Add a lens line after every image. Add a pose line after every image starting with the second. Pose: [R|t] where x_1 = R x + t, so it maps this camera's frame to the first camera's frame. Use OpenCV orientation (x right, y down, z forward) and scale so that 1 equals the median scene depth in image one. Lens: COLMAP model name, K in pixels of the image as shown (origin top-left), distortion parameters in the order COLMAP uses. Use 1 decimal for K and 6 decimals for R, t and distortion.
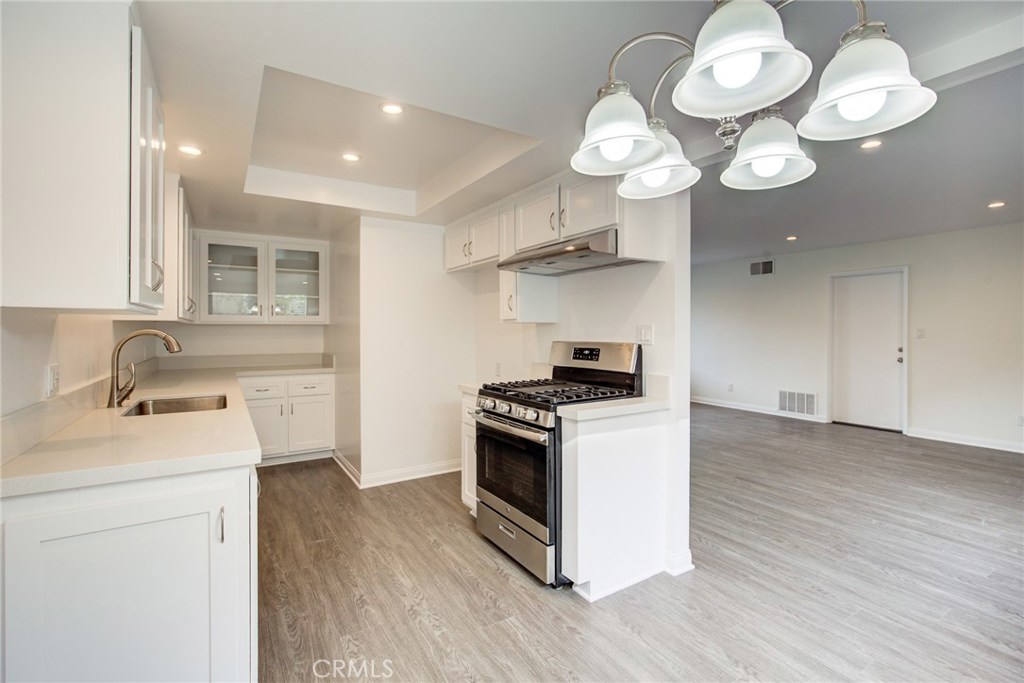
lens RADIAL K [[464.3, 0, 508.4], [0, 464.3, 325.9], [0, 0, 1]] dist [-0.004309, 0.001082]
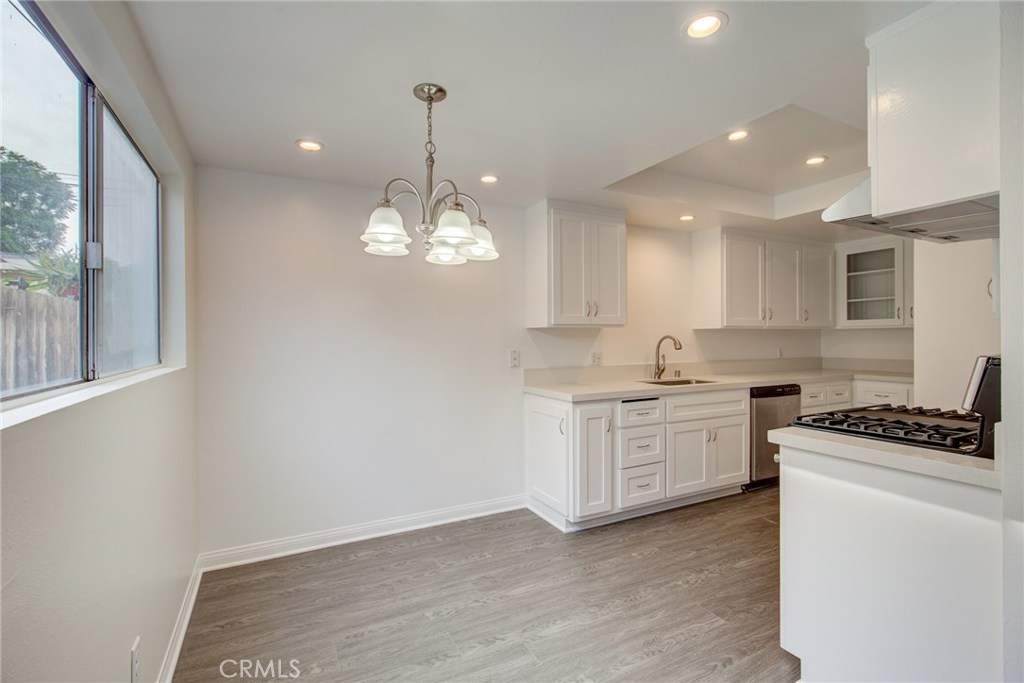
lens RADIAL K [[464.6, 0, 509.7], [0, 464.6, 337.5], [0, 0, 1]] dist [-0.003911, -0.000016]
pose [[-0.078226, -0.000515, -0.996936, 0.770167], [0.014189, 0.999898, -0.001630, 0.009766], [0.996835, -0.014273, -0.078211, 0.463939]]
